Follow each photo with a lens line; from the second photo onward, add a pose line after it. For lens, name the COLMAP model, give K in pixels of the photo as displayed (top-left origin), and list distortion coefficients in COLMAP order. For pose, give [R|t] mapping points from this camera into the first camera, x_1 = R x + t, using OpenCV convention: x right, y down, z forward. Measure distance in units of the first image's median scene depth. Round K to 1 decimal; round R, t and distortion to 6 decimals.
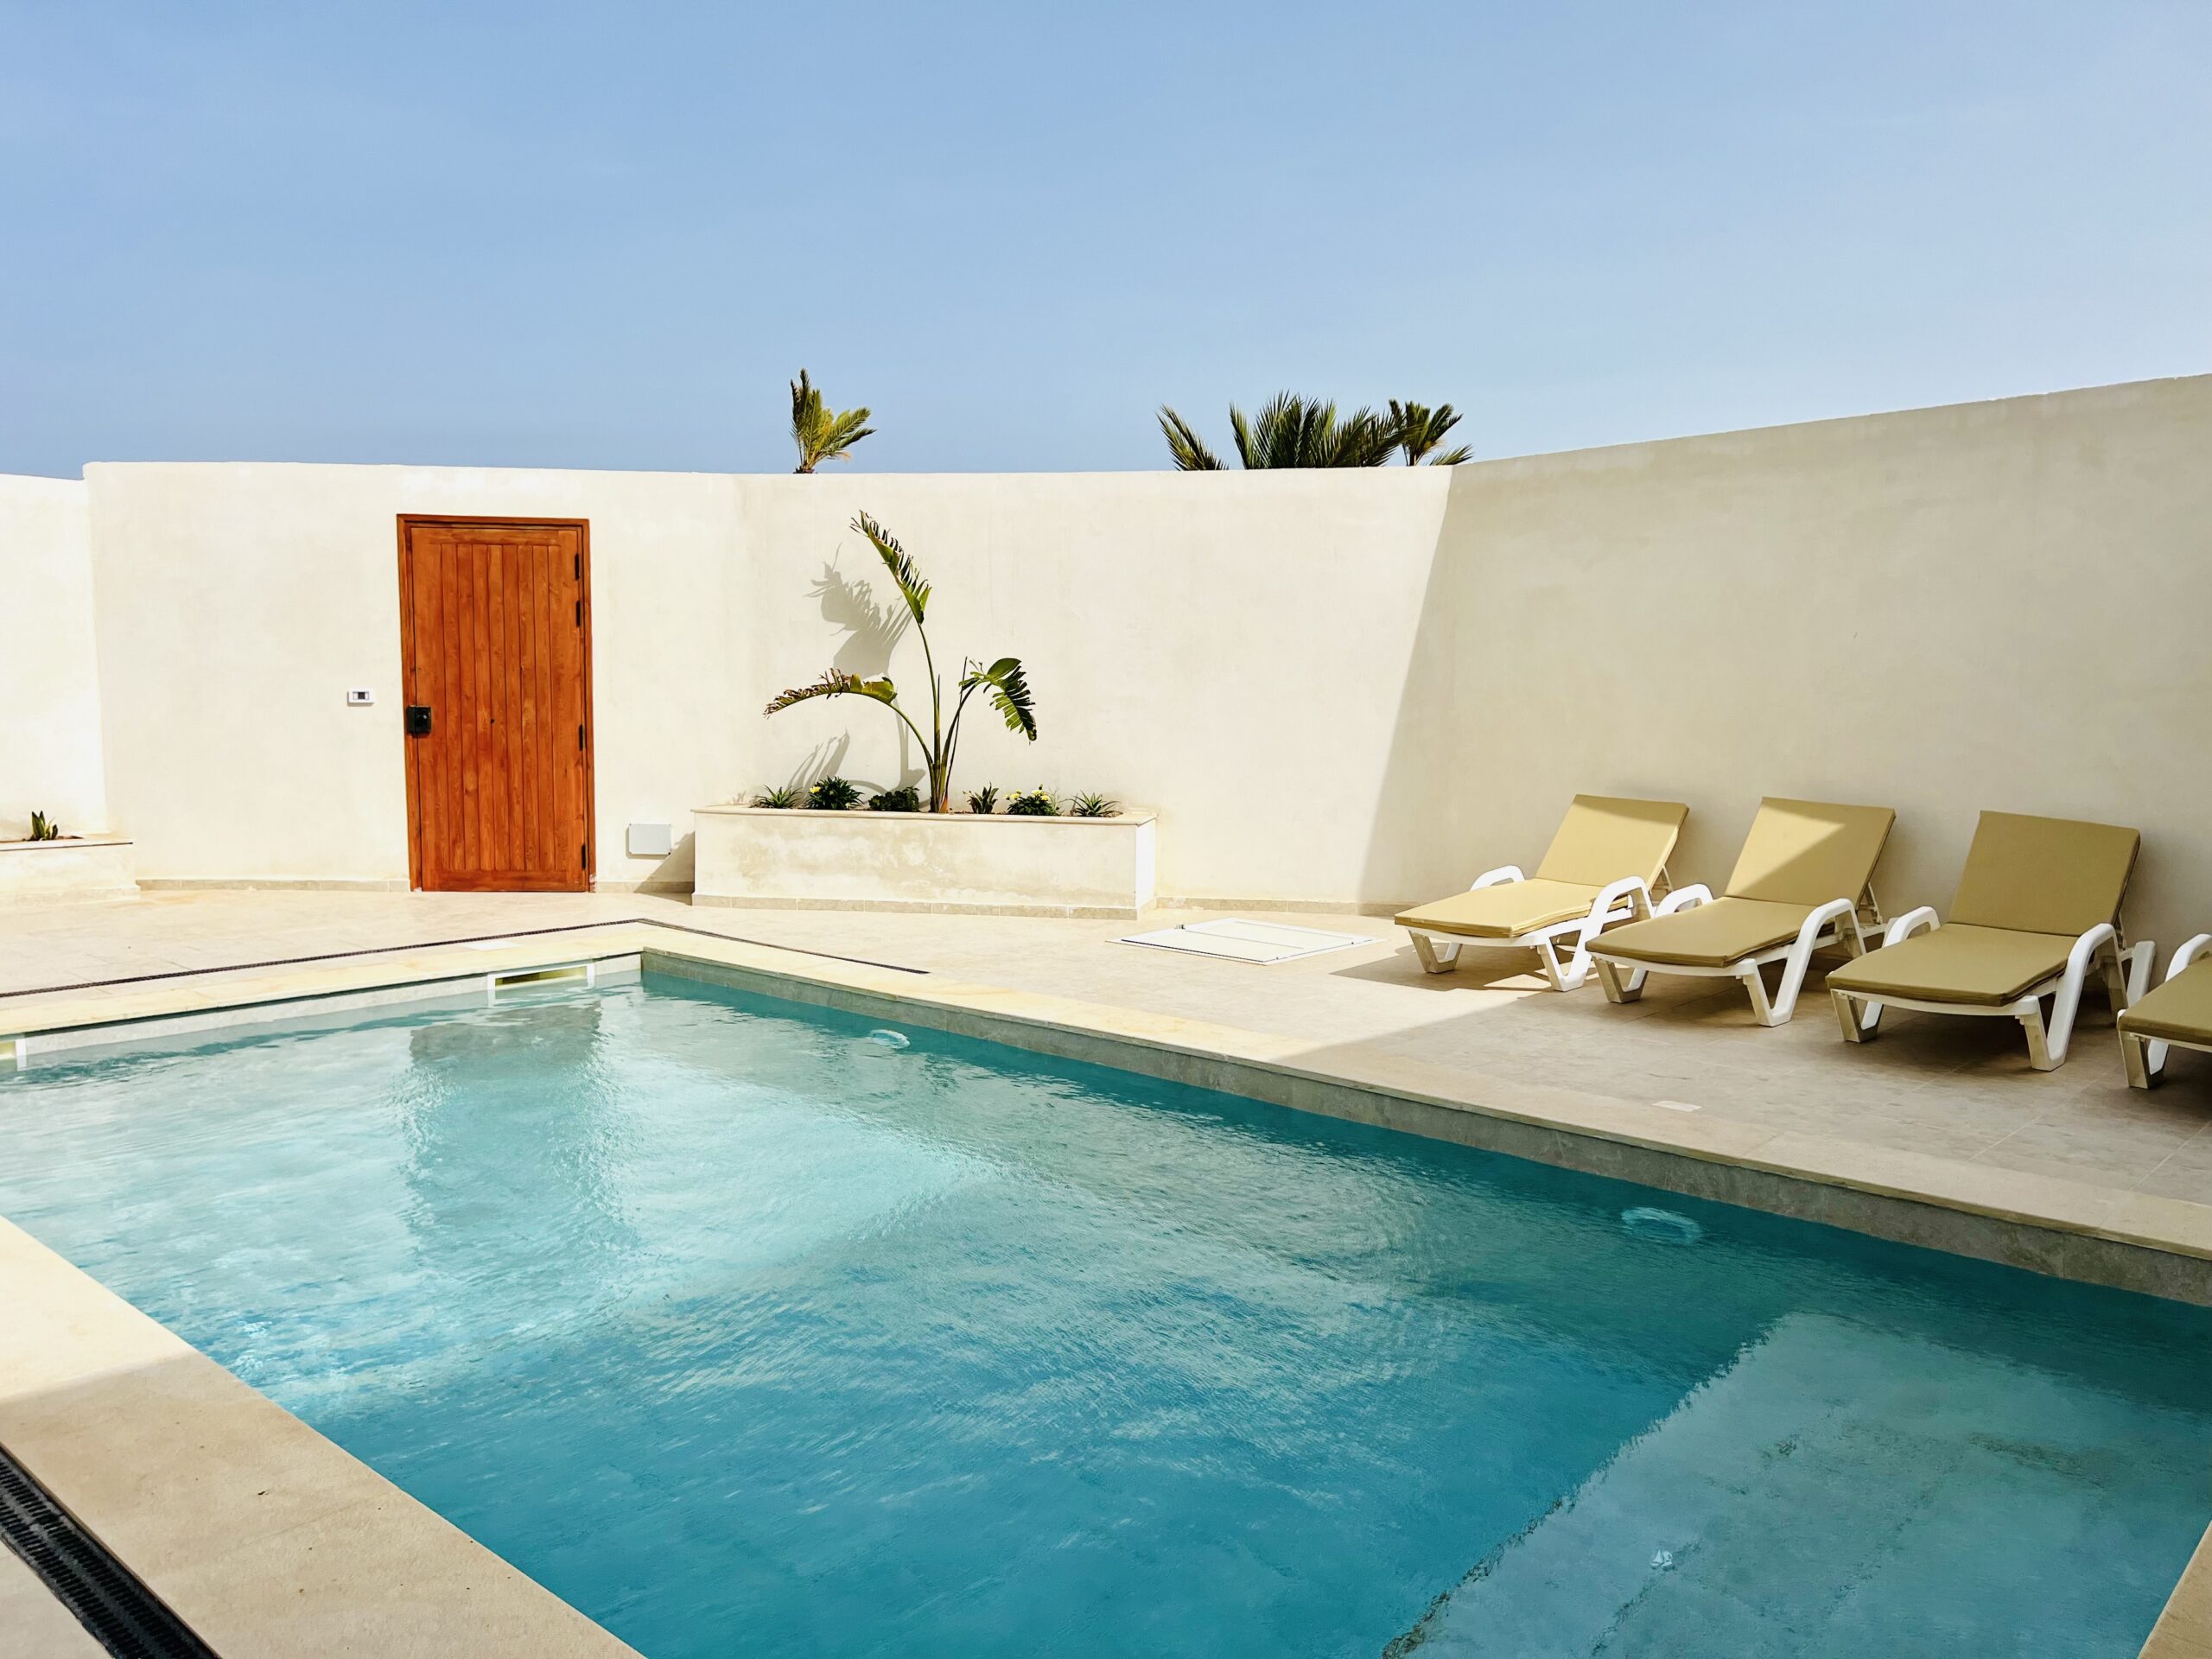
lens RADIAL K [[1626.7, 0, 1109.1], [0, 1626.7, 818.1], [0, 0, 1]] dist [0.002678, -0.021931]
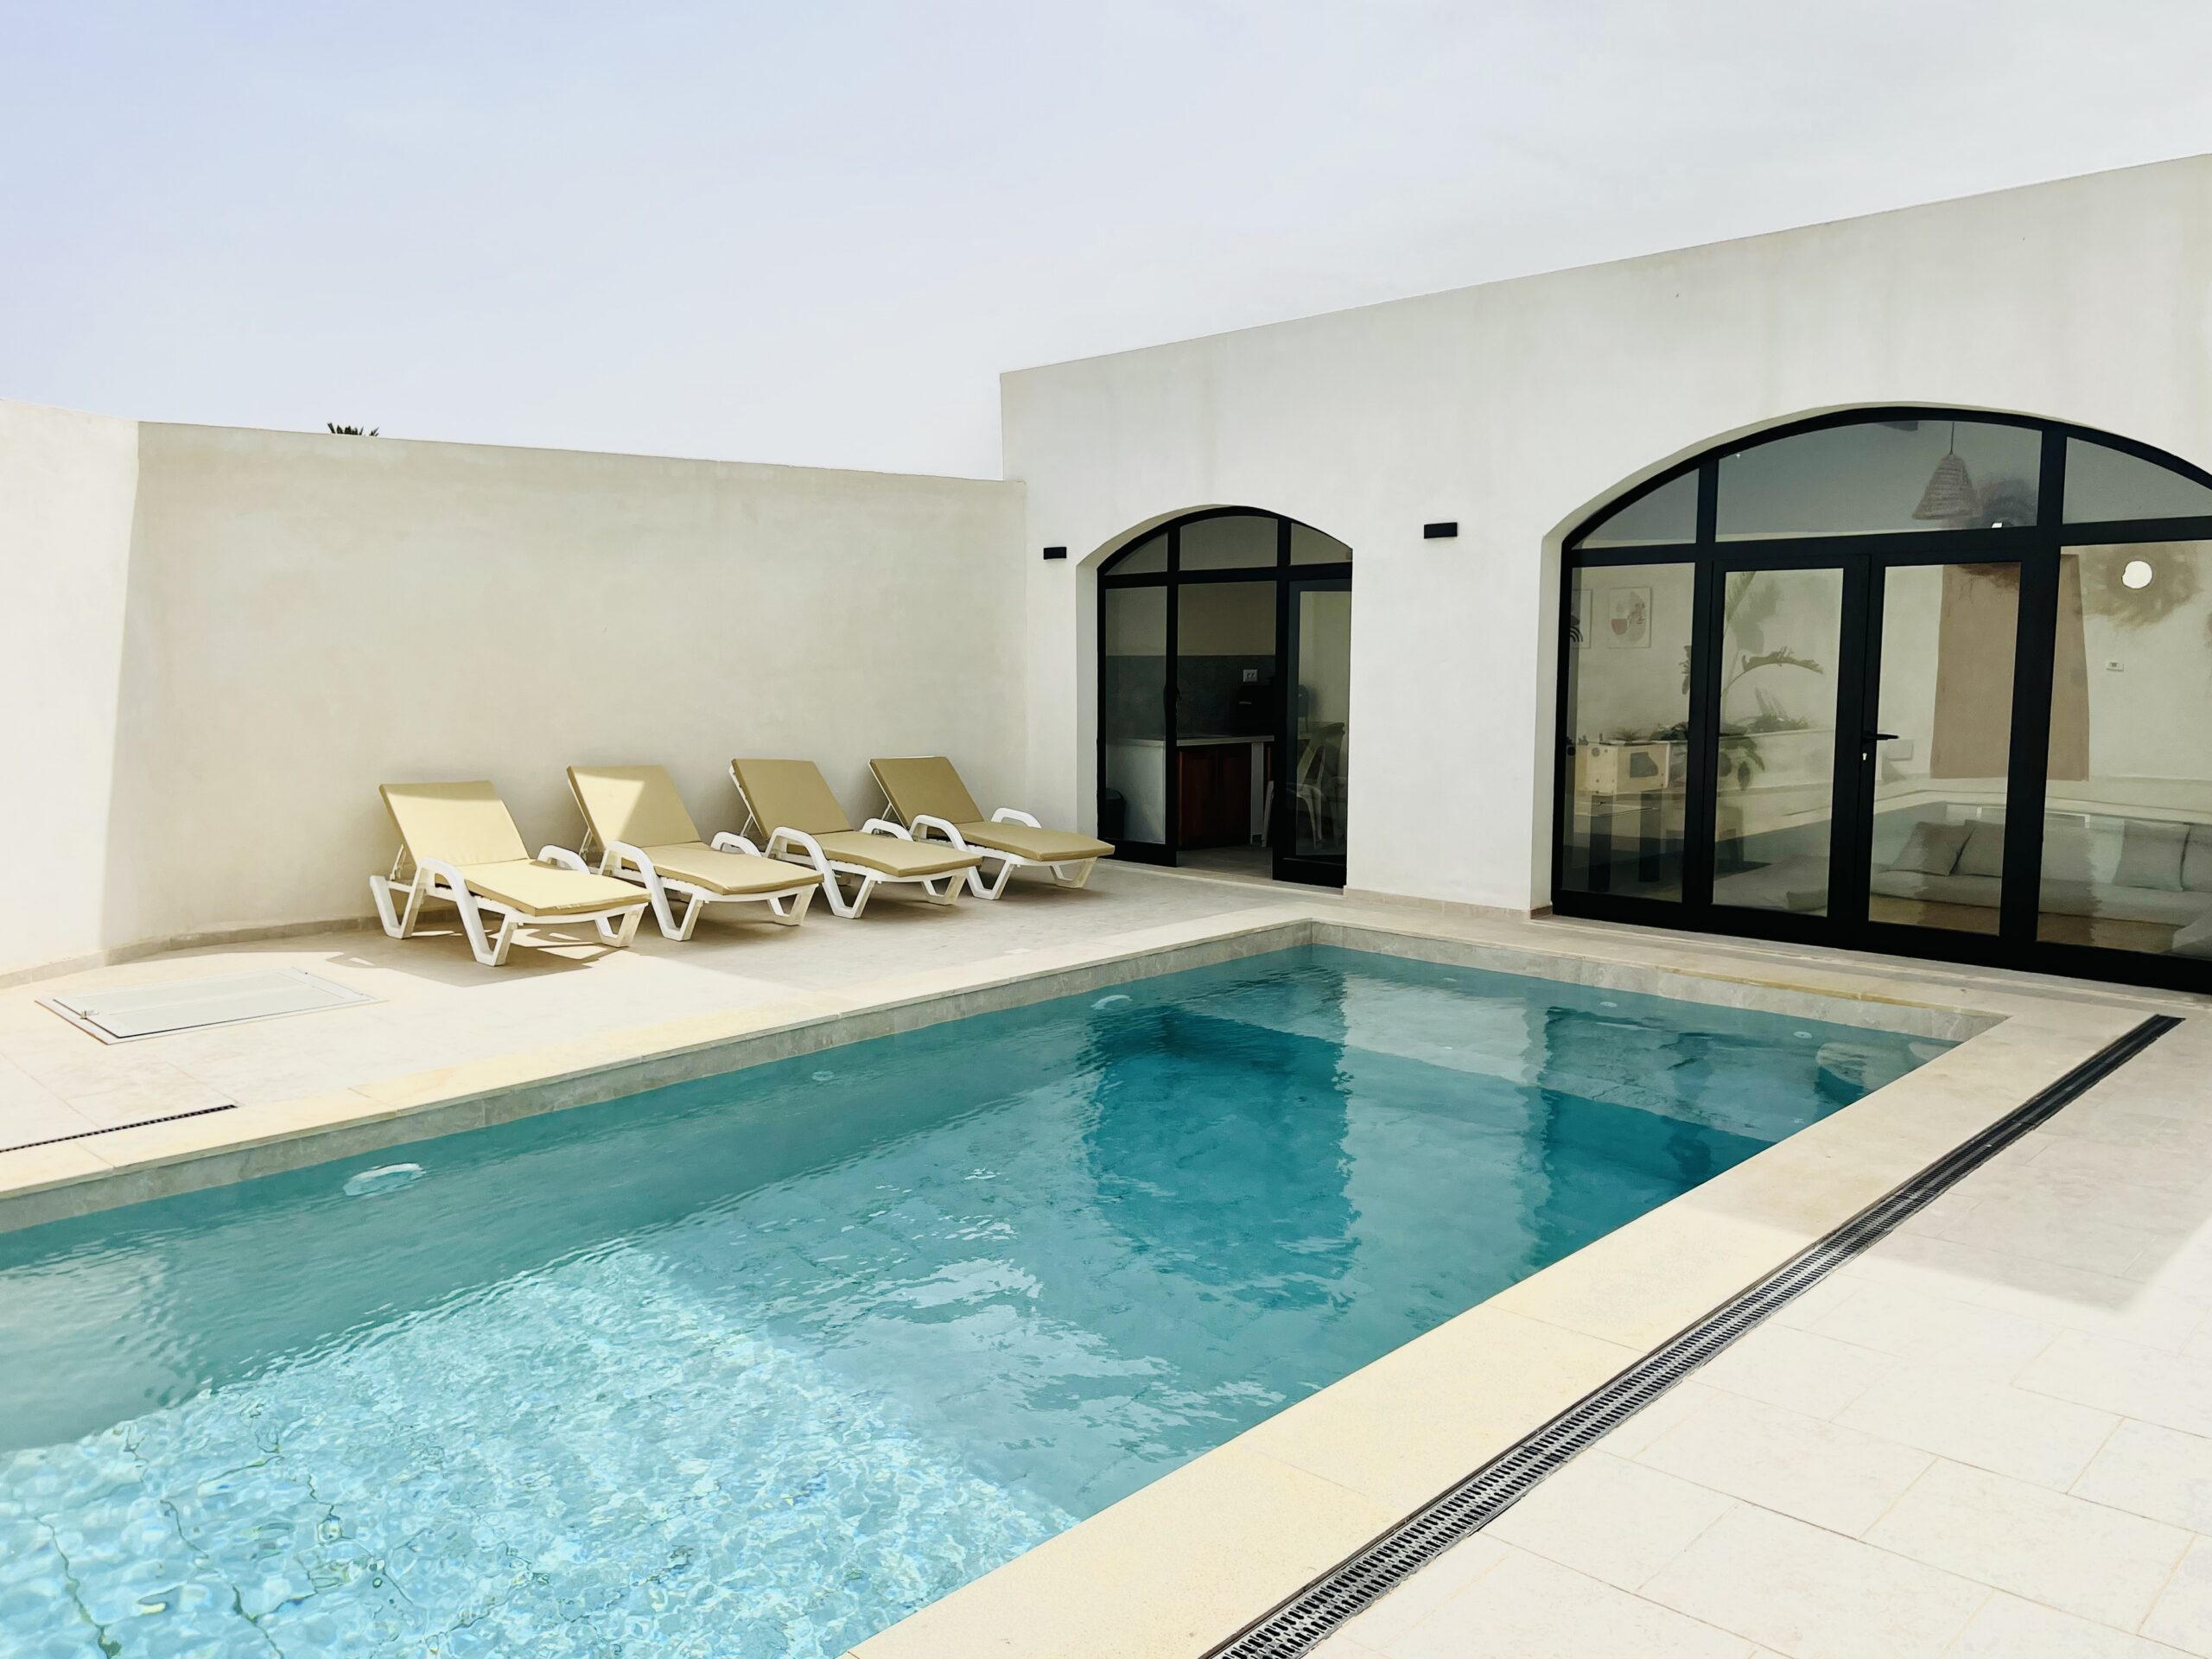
lens RADIAL K [[1626.7, 0, 1105.9], [0, 1626.7, 840.0], [0, 0, 1]] dist [0.002678, -0.021931]
pose [[0.025816, -0.127222, 0.991538, -0.784309], [0.085333, 0.988529, 0.124614, -0.075333], [-0.996018, 0.081394, 0.036376, 0.580789]]
